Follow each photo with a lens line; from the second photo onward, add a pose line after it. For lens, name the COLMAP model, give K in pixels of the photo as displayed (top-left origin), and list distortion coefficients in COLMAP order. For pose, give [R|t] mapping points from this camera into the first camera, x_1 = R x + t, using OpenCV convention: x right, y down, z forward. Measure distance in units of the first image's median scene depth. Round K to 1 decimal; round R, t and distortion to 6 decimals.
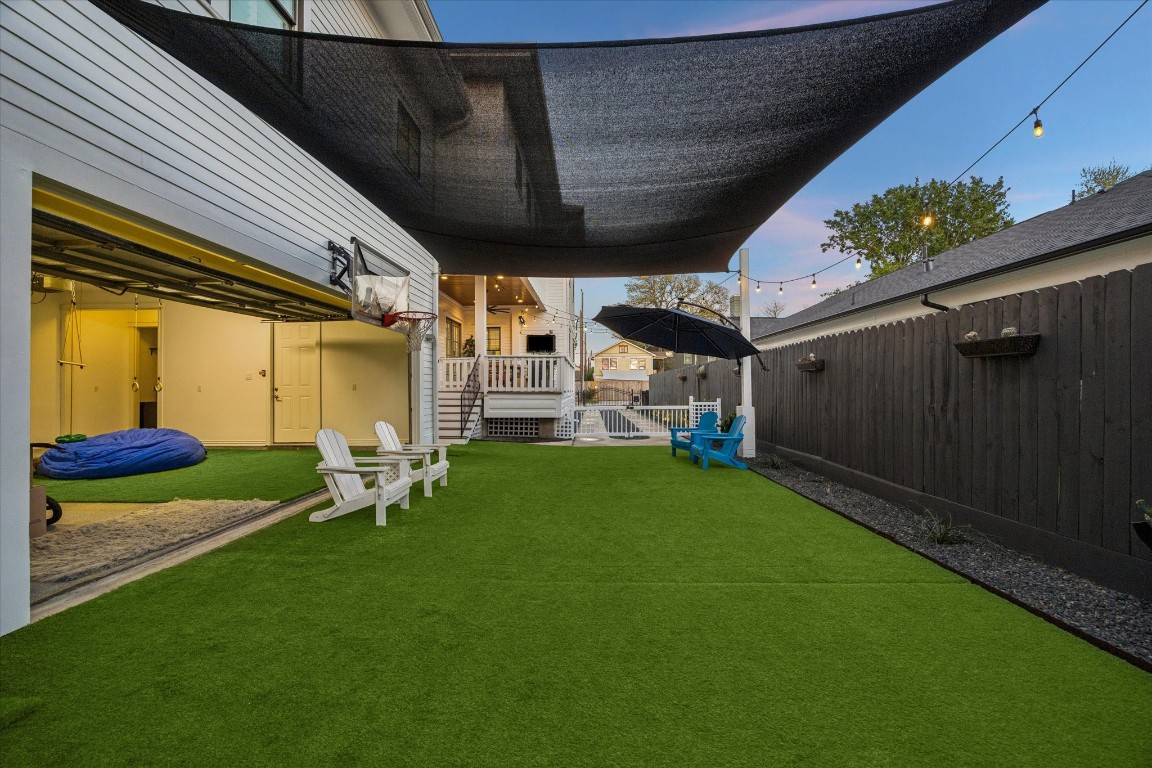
lens RADIAL K [[445.6, 0, 580.4], [0, 445.6, 375.8], [0, 0, 1]] dist [-0.000286, 0.000069]
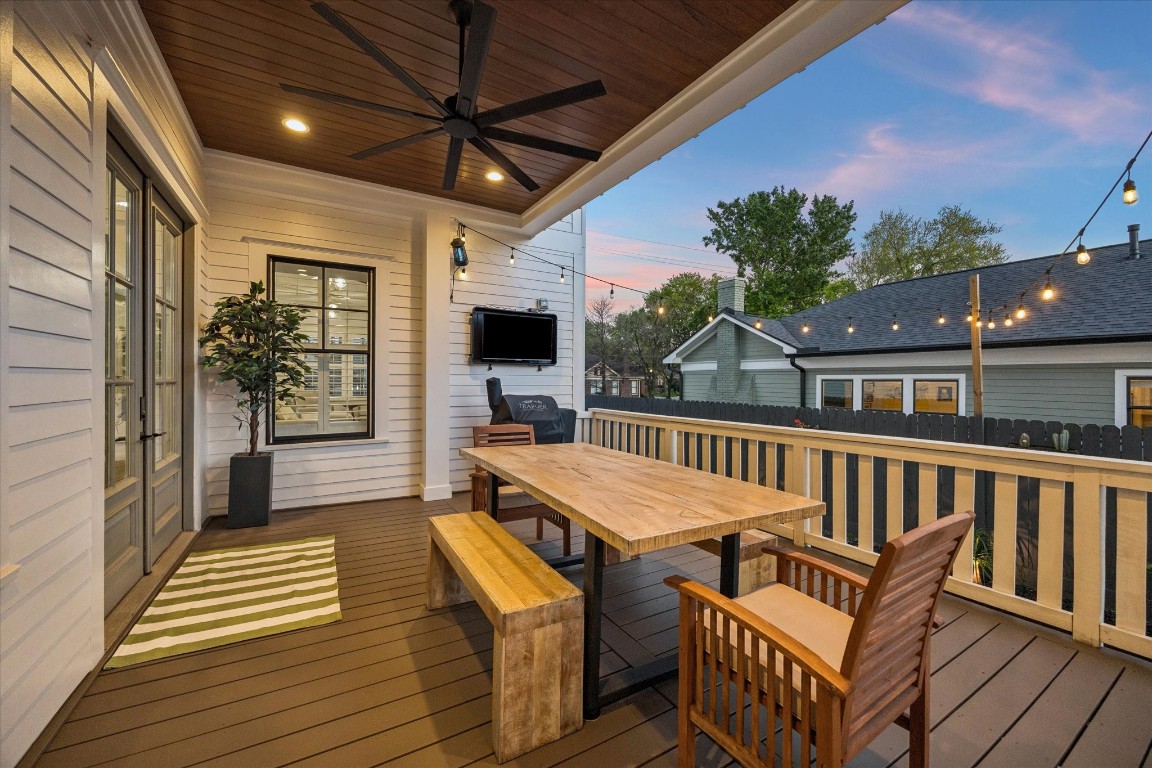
lens RADIAL K [[440.9, 0, 576.0], [0, 440.9, 384.0], [0, 0, 1]] dist [-0.000116, -0.000021]
pose [[0.840007, 0.004554, 0.542556, -0.323524], [-0.022343, 0.999407, 0.026204, -0.068997], [-0.542115, -0.034134, 0.839611, 1.018128]]
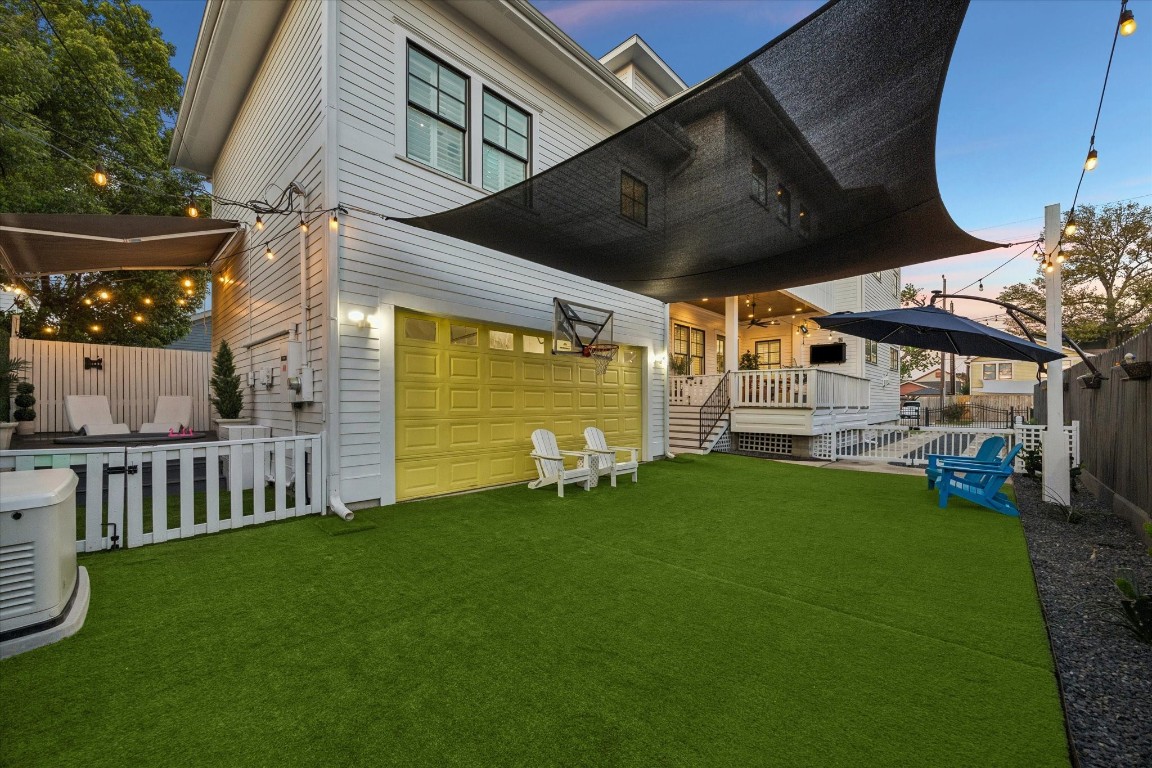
lens RADIAL K [[453.2, 0, 576.1], [0, 453.2, 401.4], [0, 0, 1]] dist [0.000547, 0.000056]
pose [[0.740663, 0.004367, -0.671862, 0.214520], [0.011931, 0.999736, 0.019651, -0.000976], [0.671770, -0.022571, 0.740416, -0.019126]]
